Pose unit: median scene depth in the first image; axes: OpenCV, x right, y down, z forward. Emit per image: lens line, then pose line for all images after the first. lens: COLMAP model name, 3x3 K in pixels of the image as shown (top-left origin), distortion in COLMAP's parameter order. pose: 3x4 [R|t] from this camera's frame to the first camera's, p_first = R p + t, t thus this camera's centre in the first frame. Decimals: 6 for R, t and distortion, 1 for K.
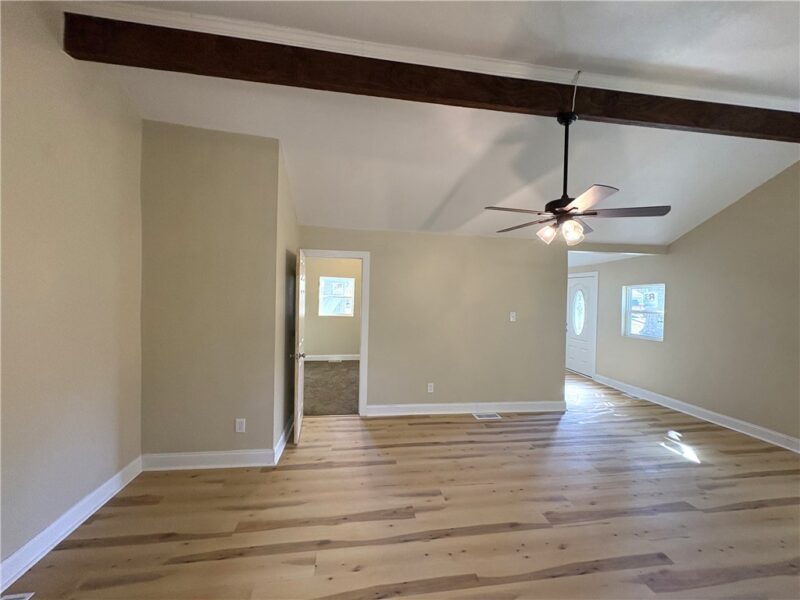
lens RADIAL K [[318.6, 0, 401.0], [0, 318.6, 296.5], [0, 0, 1]] dist [-0.001204, 0.000362]
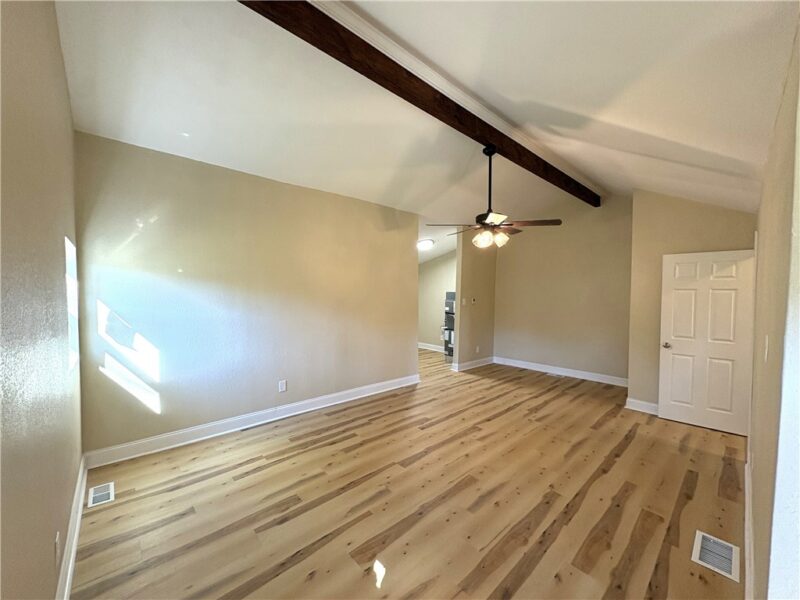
lens RADIAL K [[318.6, 0, 401.0], [0, 318.6, 296.5], [0, 0, 1]] dist [-0.001204, 0.000362]
pose [[-0.826192, -0.018652, -0.563080, 1.322936], [-0.031221, 0.999432, 0.012703, 0.021701], [0.562523, 0.028075, -0.826305, 1.626812]]
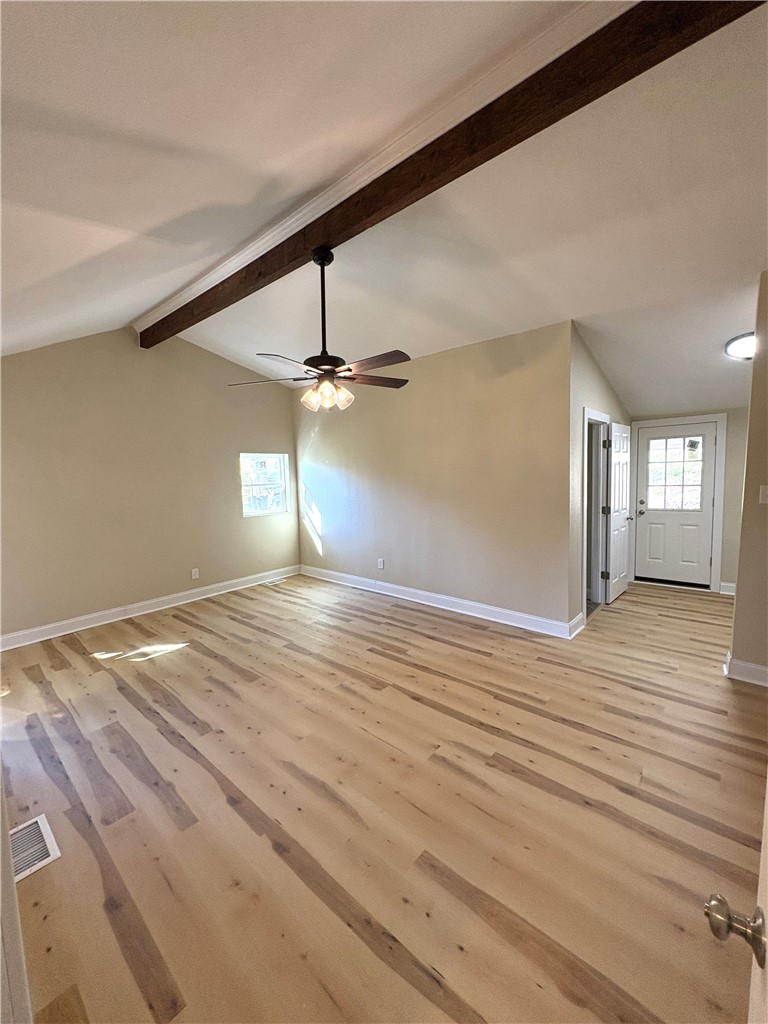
lens RADIAL K [[407.9, 0, 382.6], [0, 407.9, 507.3], [0, 0, 1]] dist [-0.001204, 0.000362]
pose [[-0.646729, -0.073345, 0.759186, -0.385453], [0.016277, 0.993812, 0.109878, -0.021913], [-0.762547, 0.083419, -0.641533, 1.400894]]
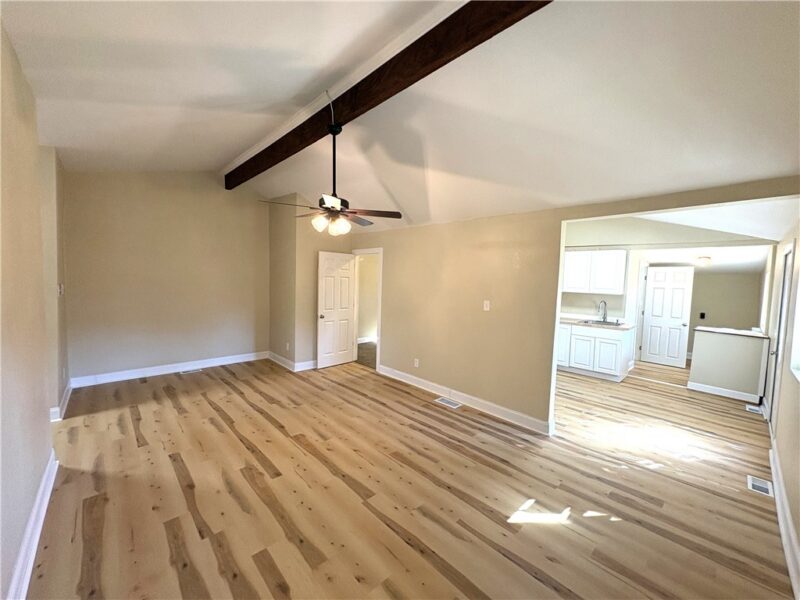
lens RADIAL K [[318.6, 0, 401.0], [0, 318.6, 296.5], [0, 0, 1]] dist [-0.001204, 0.000362]
pose [[0.577657, 0.040771, -0.815260, 1.439161], [-0.024643, 0.999168, 0.032507, 0.020047], [0.815907, 0.001312, 0.578181, 0.437734]]
